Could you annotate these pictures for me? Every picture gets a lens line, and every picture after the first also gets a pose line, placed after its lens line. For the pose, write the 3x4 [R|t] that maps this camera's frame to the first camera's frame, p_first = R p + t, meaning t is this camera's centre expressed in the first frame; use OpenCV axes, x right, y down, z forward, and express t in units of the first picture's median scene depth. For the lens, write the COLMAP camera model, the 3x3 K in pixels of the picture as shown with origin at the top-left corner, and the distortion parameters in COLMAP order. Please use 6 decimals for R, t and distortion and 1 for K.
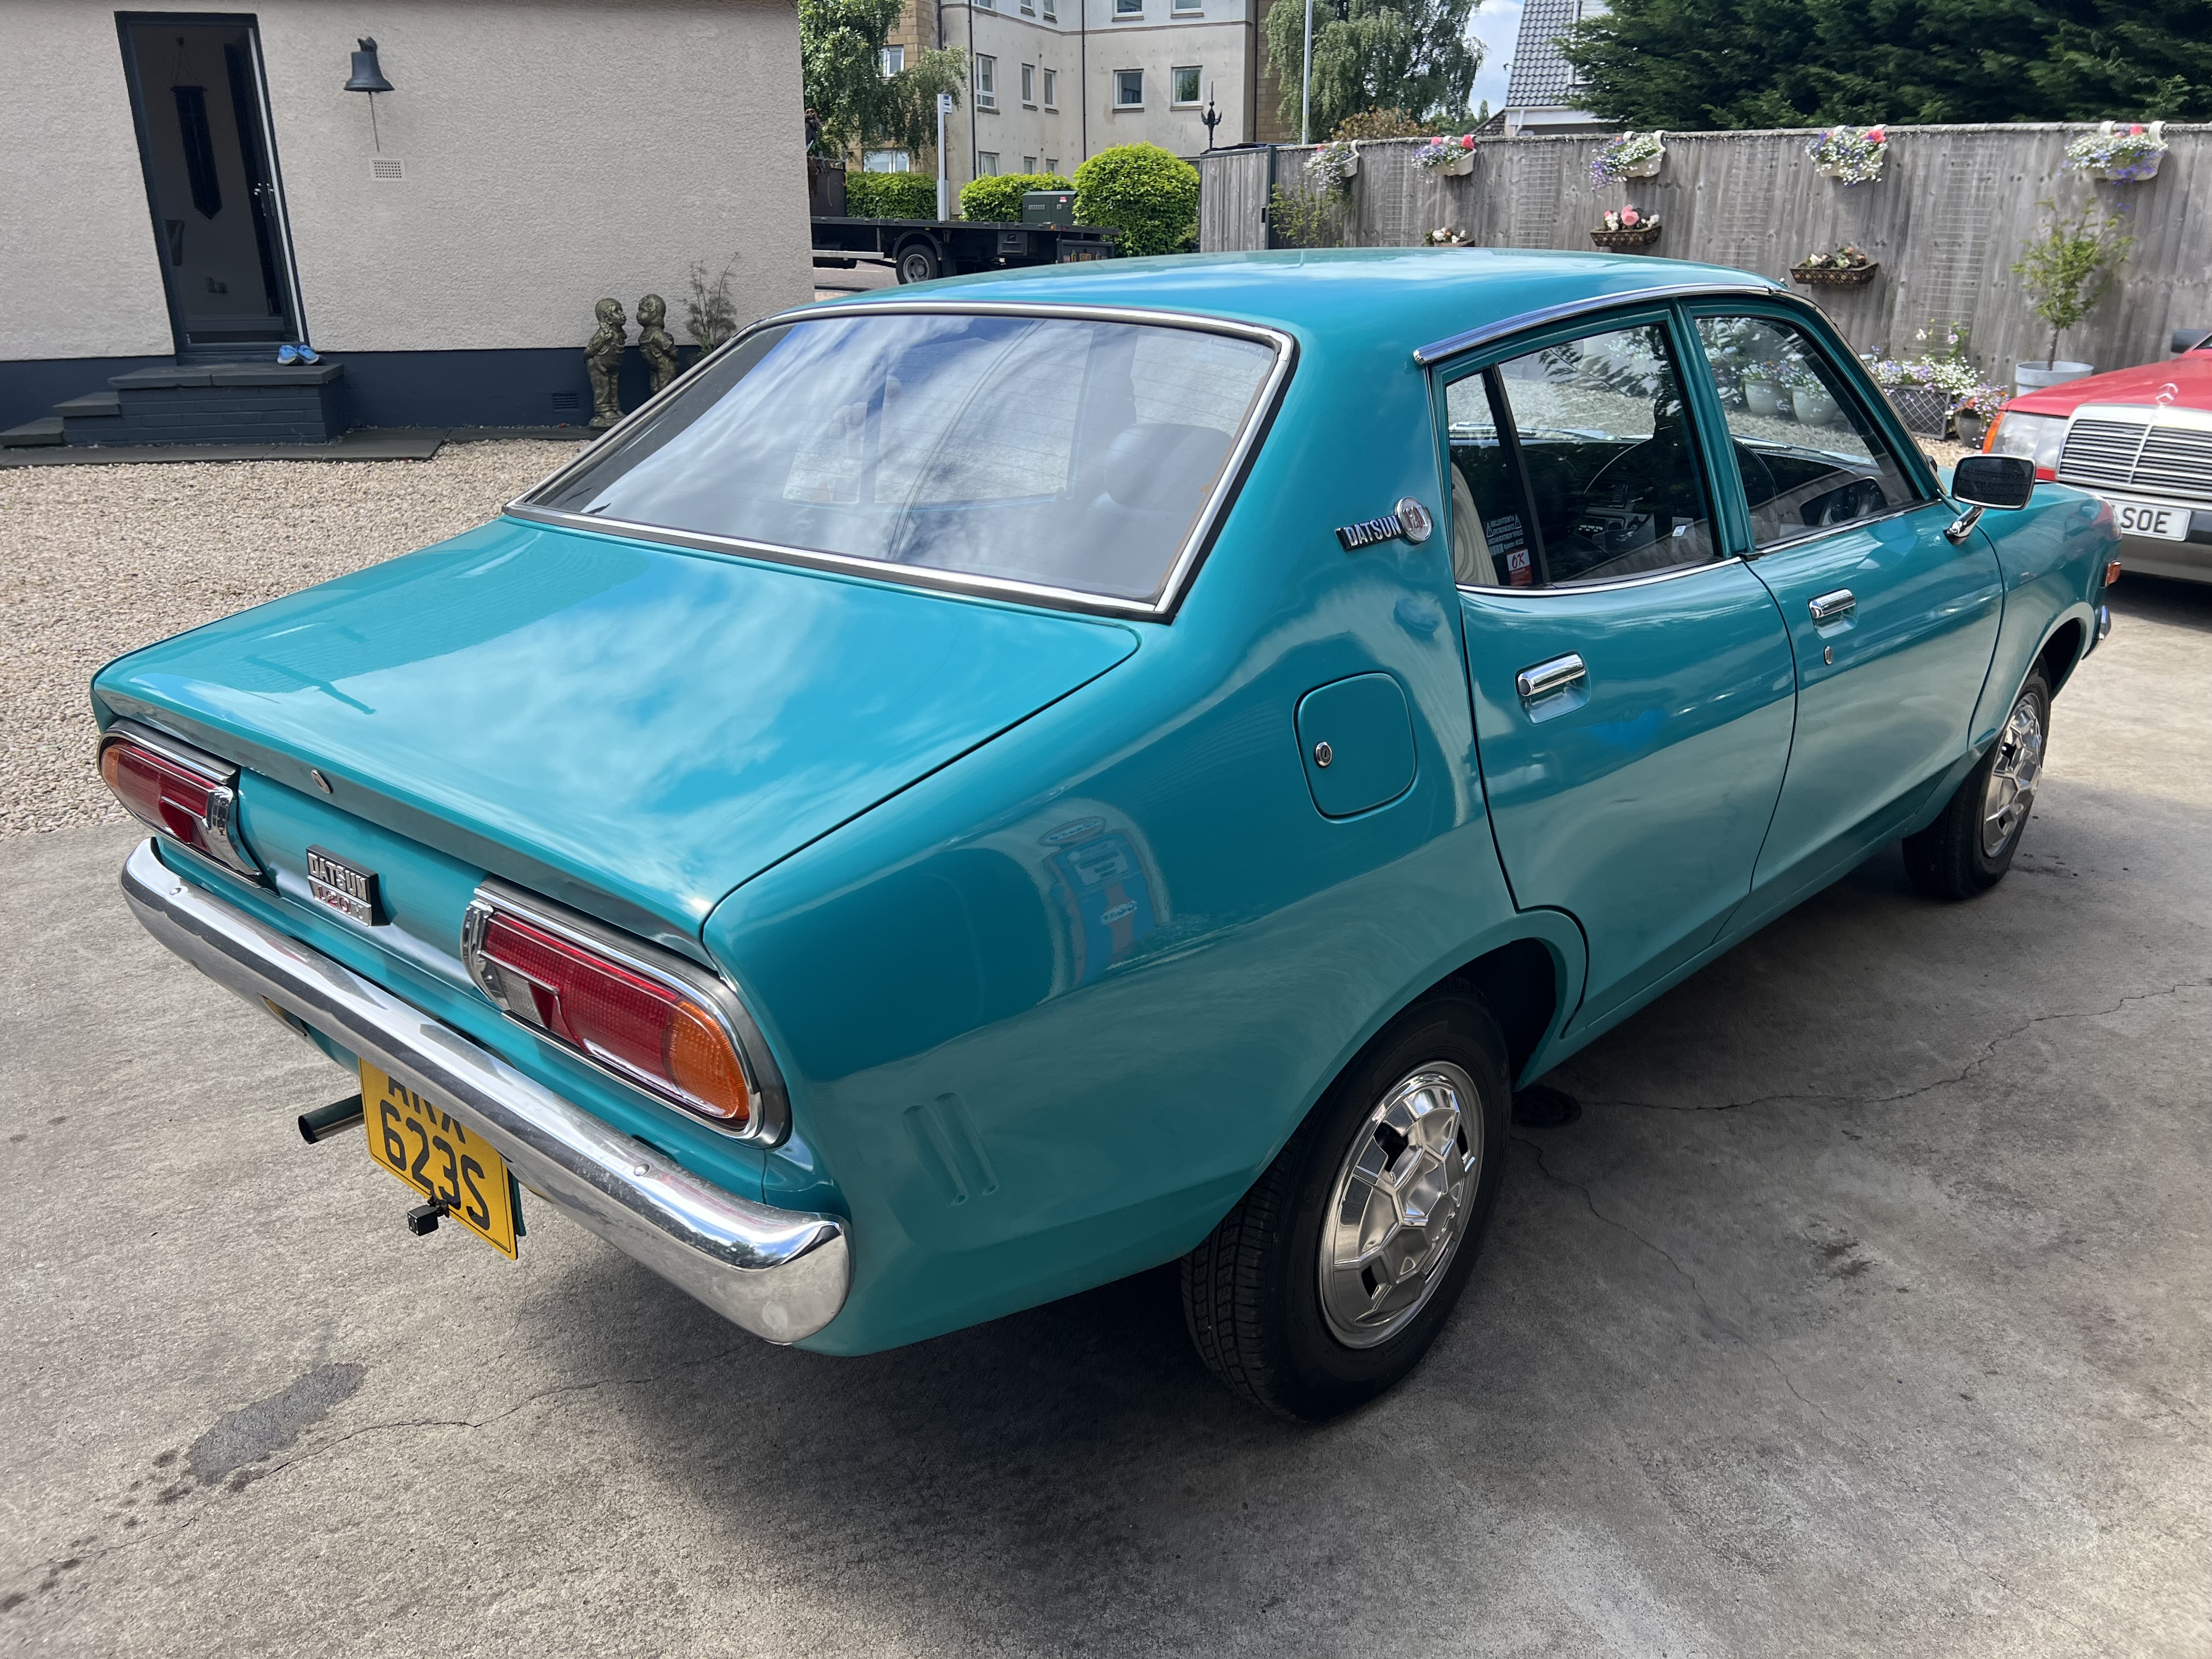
lens RADIAL K [[1675.4, 0, 1111.5], [0, 1675.4, 838.6], [0, 0, 1]] dist [0.057909, -0.066743]
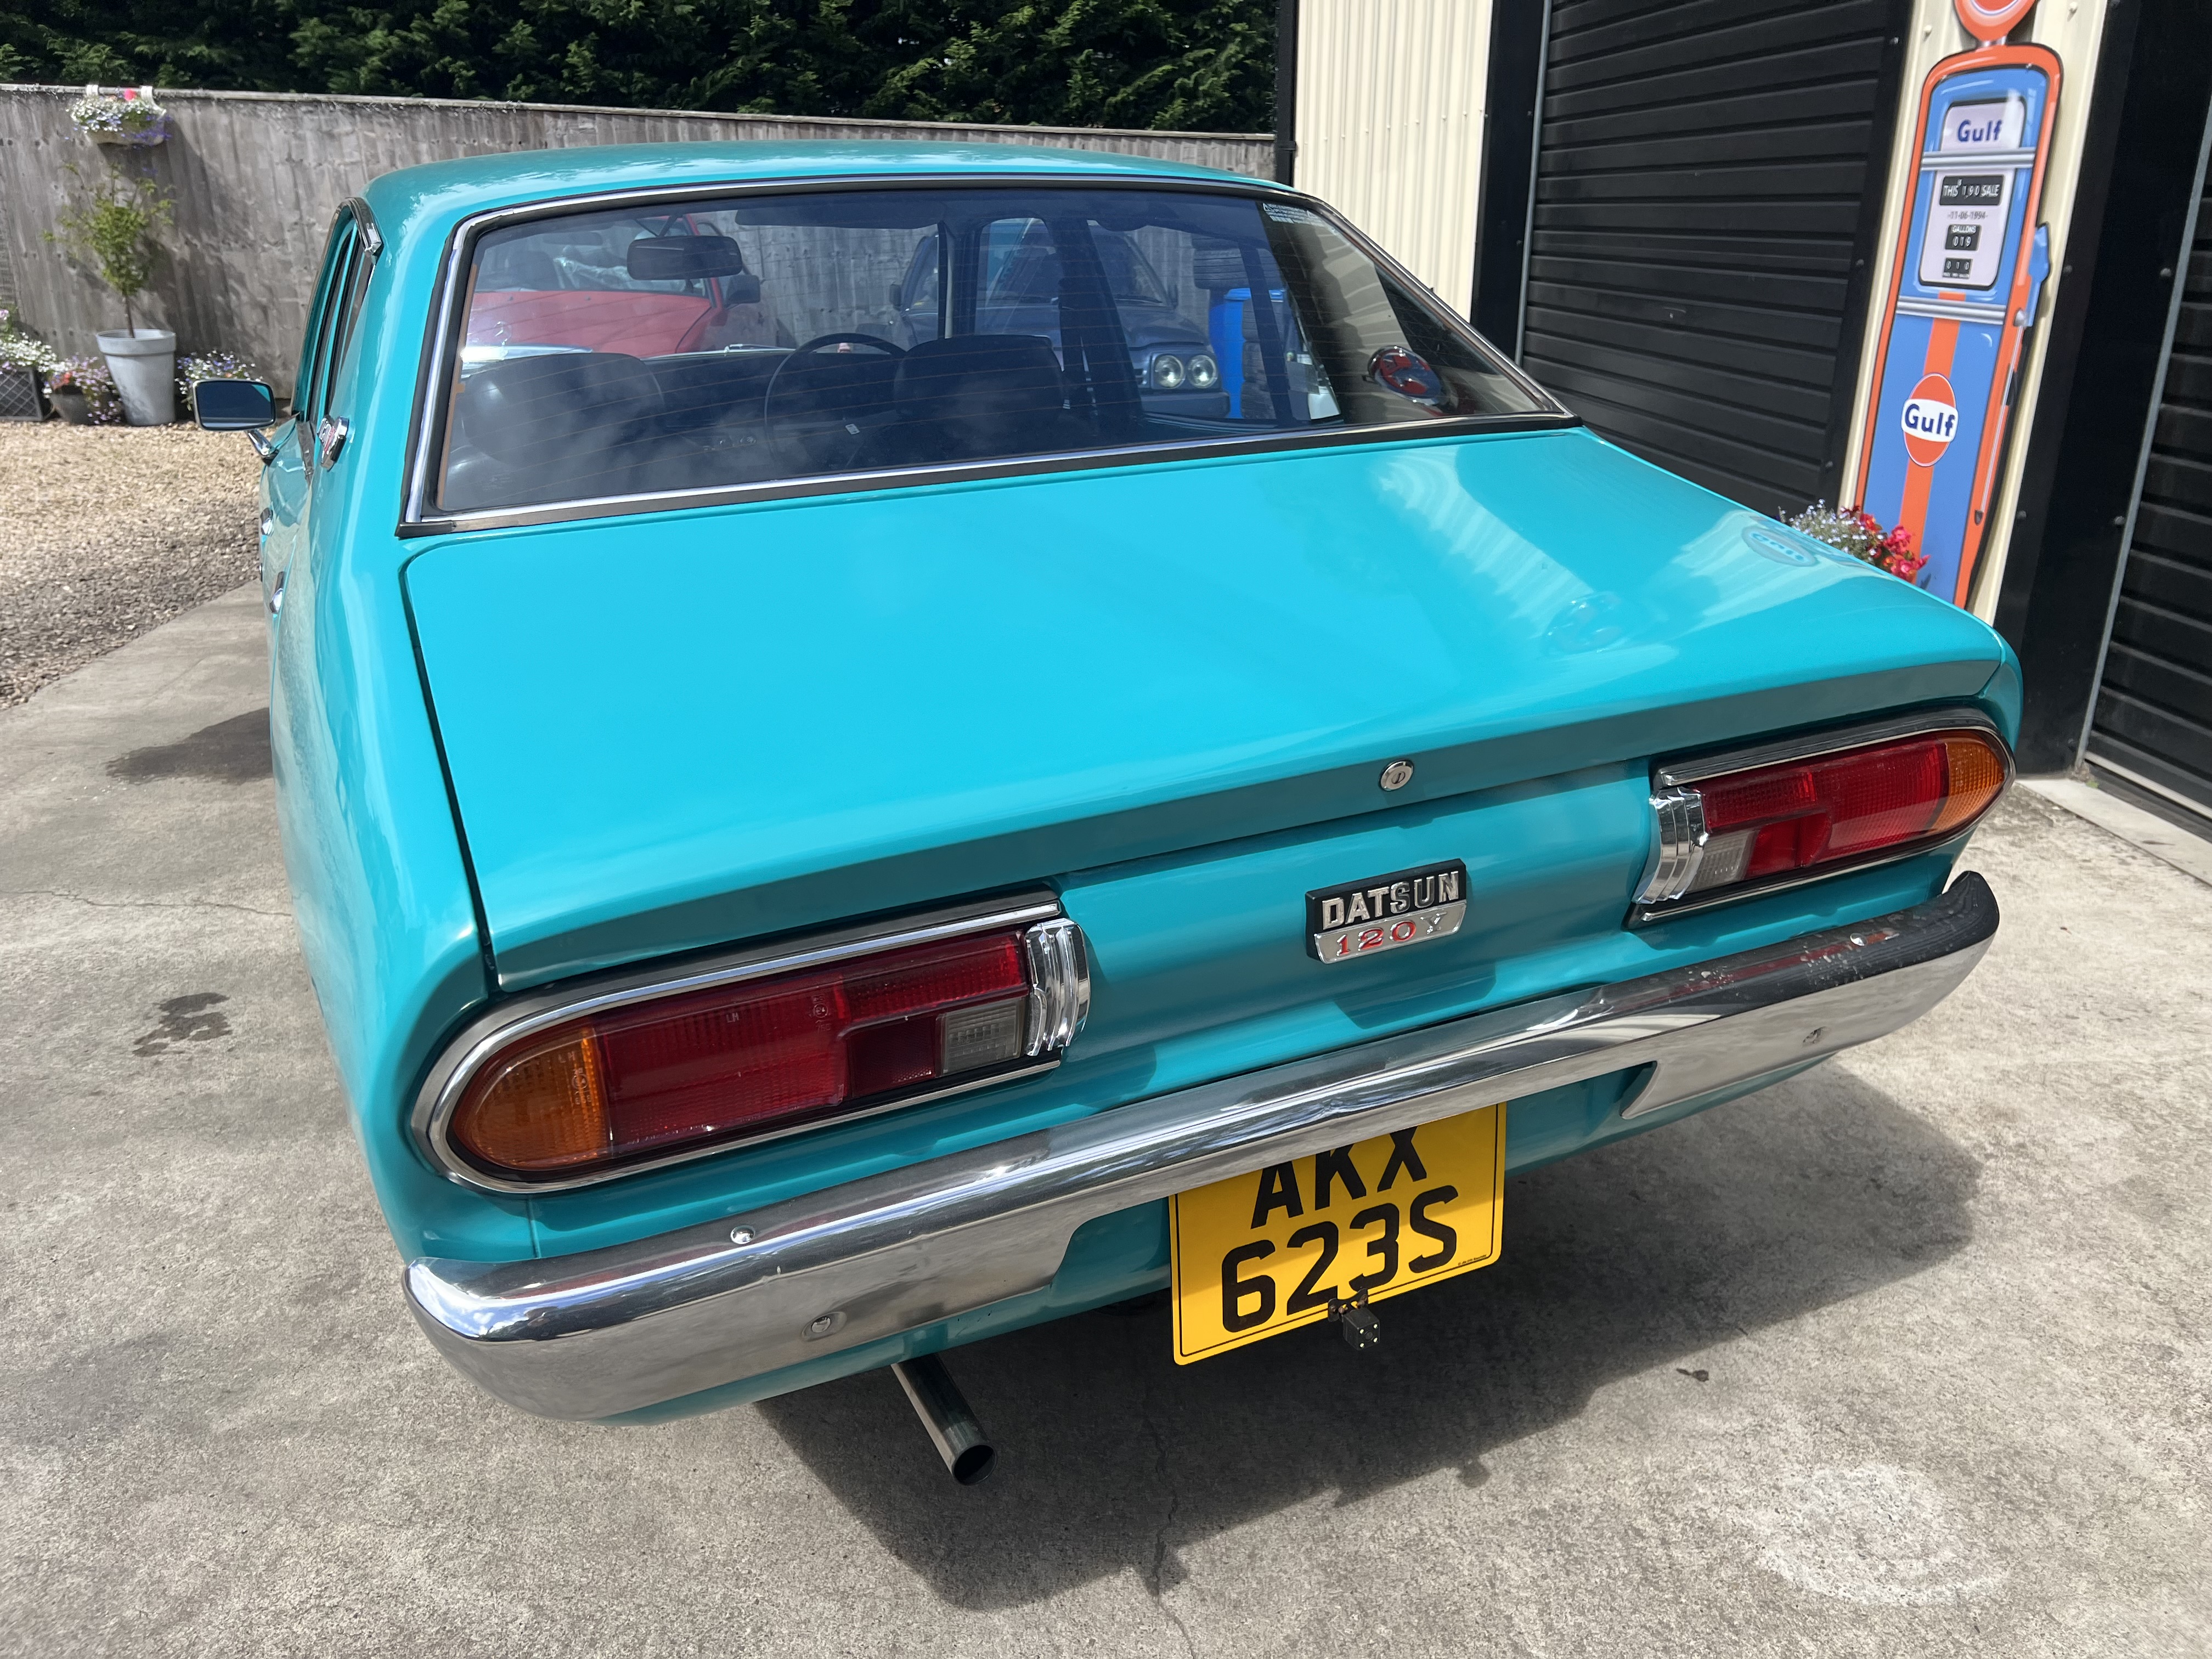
lens RADIAL K [[1675.4, 0, 1113.7], [0, 1675.4, 844.9], [0, 0, 1]] dist [0.057909, -0.066743]
pose [[0.390953, -0.325911, 0.860777, -0.179333], [0.316367, 0.925812, 0.206846, -0.029129], [-0.864331, 0.191454, 0.465057, 0.112847]]
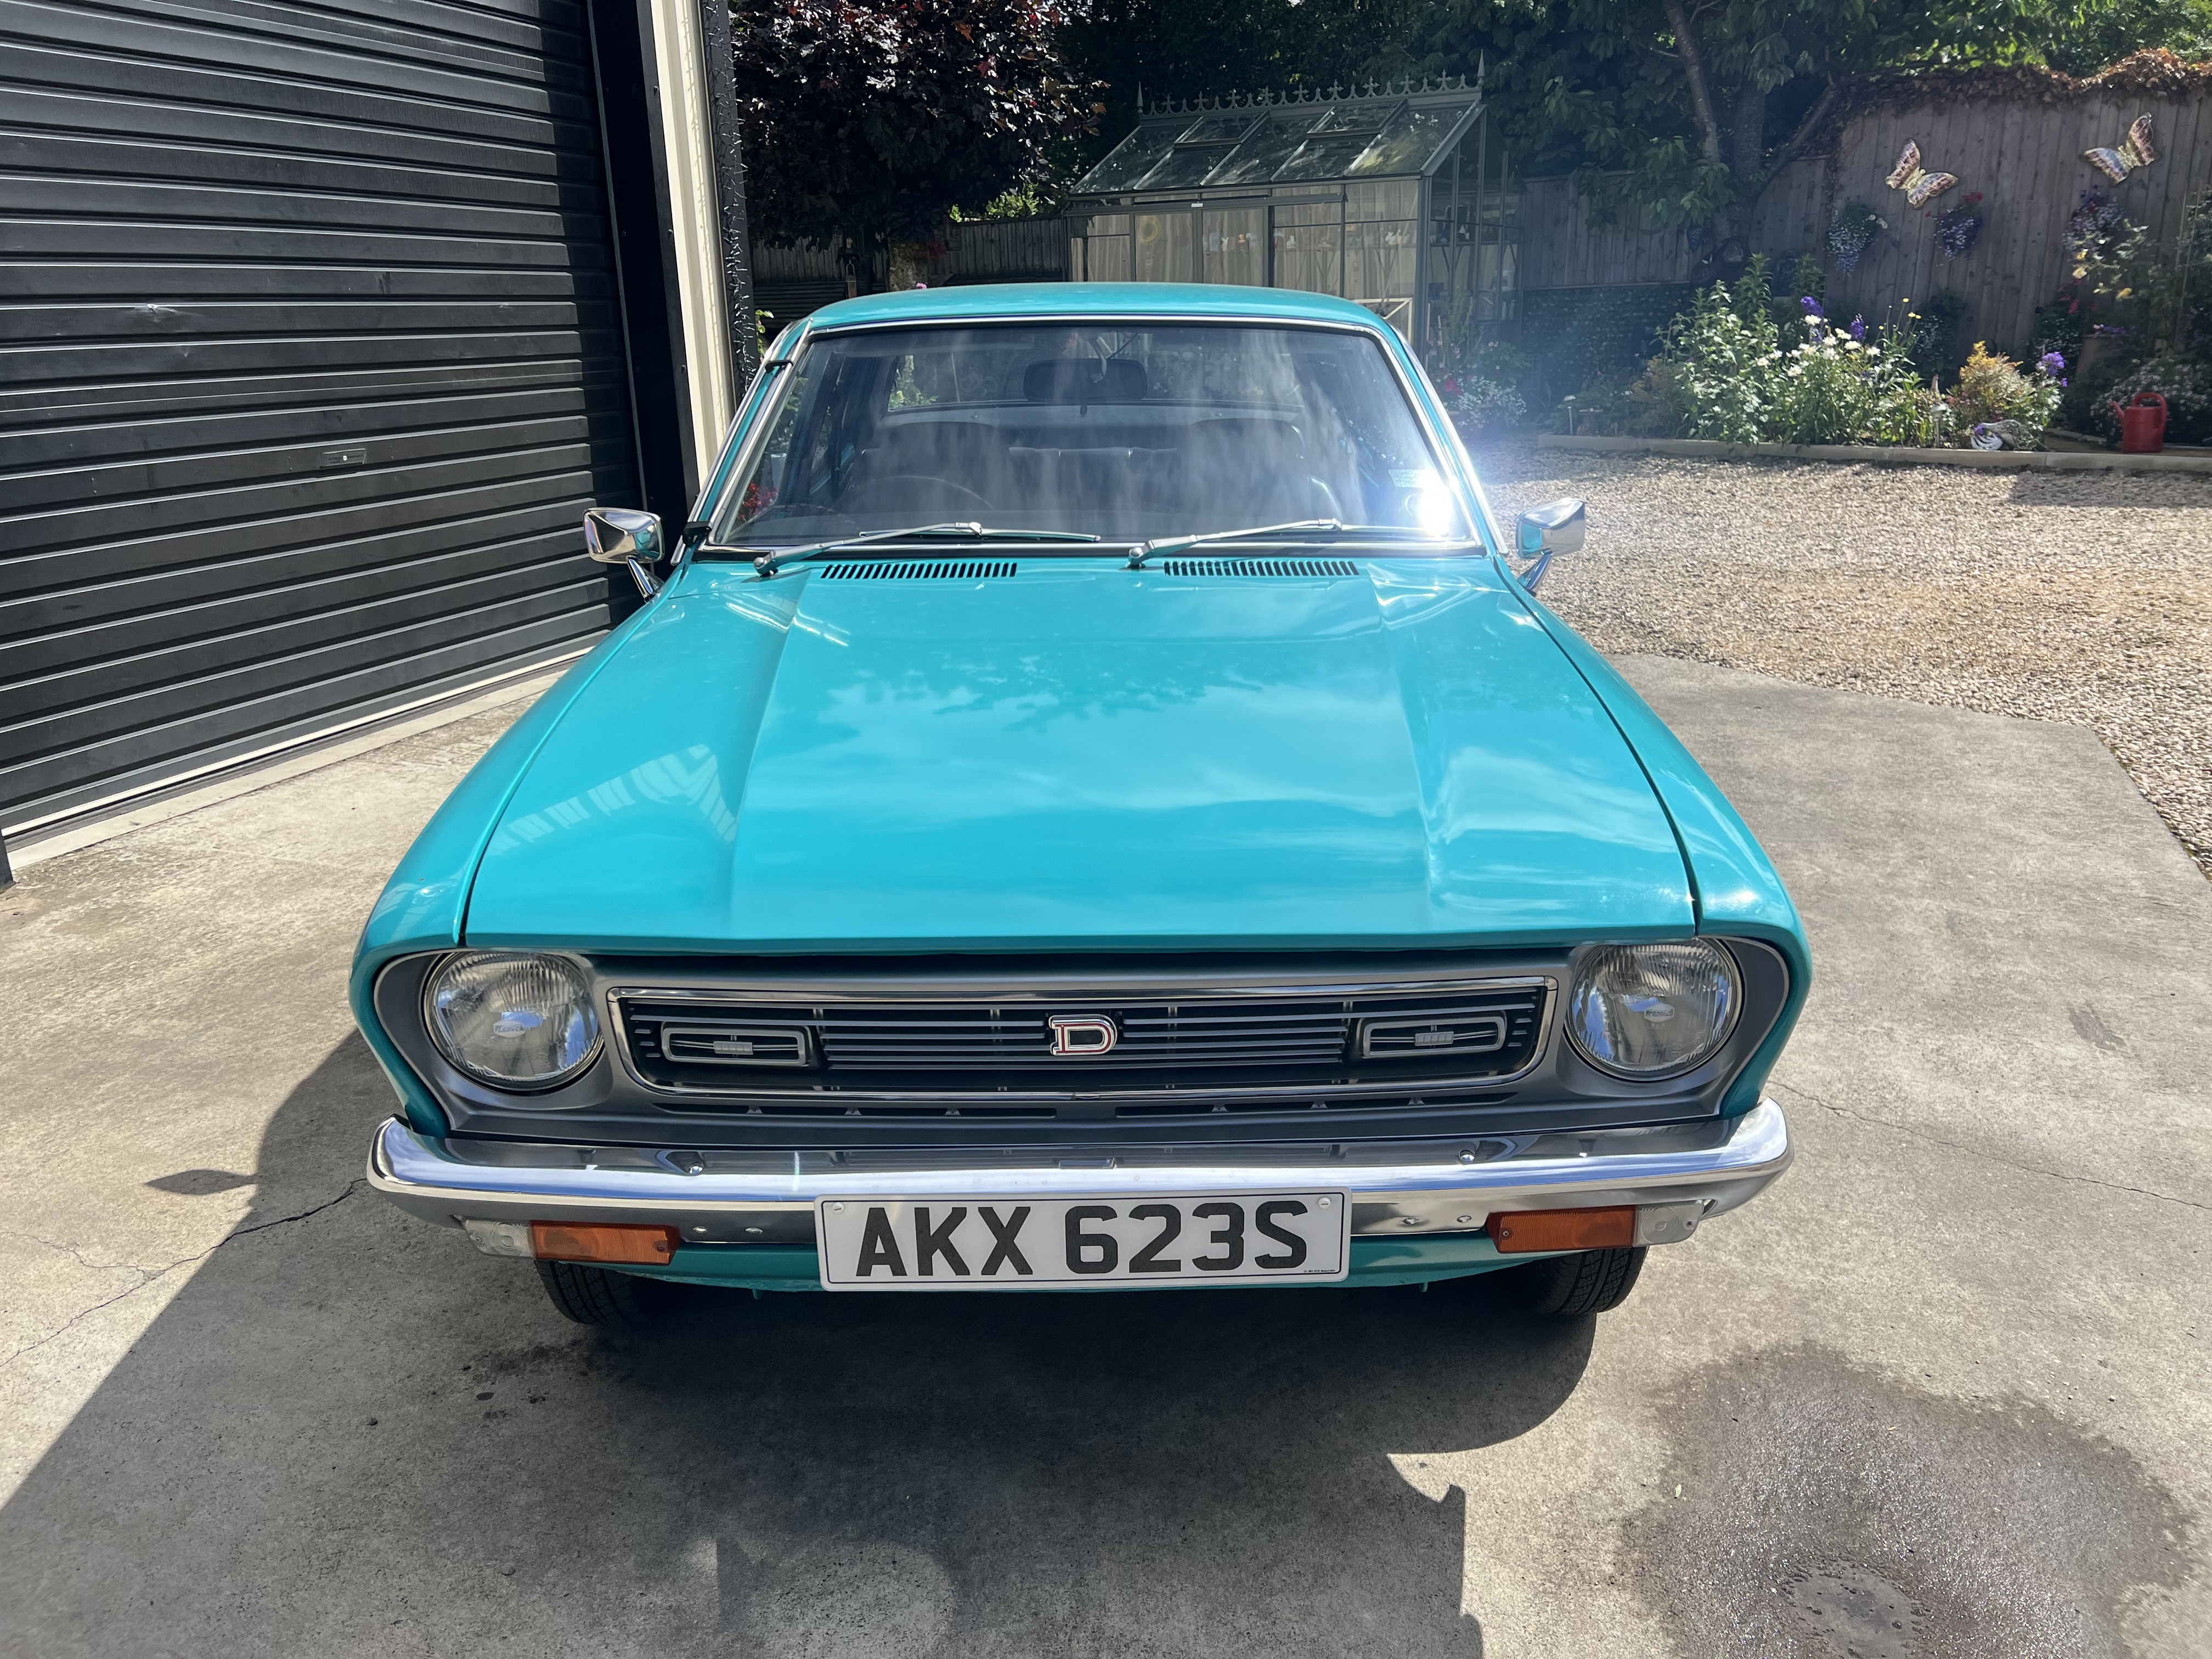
lens RADIAL K [[1675.4, 0, 1110.1], [0, 1675.4, 821.8], [0, 0, 1]] dist [0.057909, -0.066743]
pose [[-0.740441, 0.219737, -0.635187, 0.259550], [-0.199045, 0.830968, 0.519494, -0.169908], [0.641972, 0.511085, -0.571545, 0.490056]]
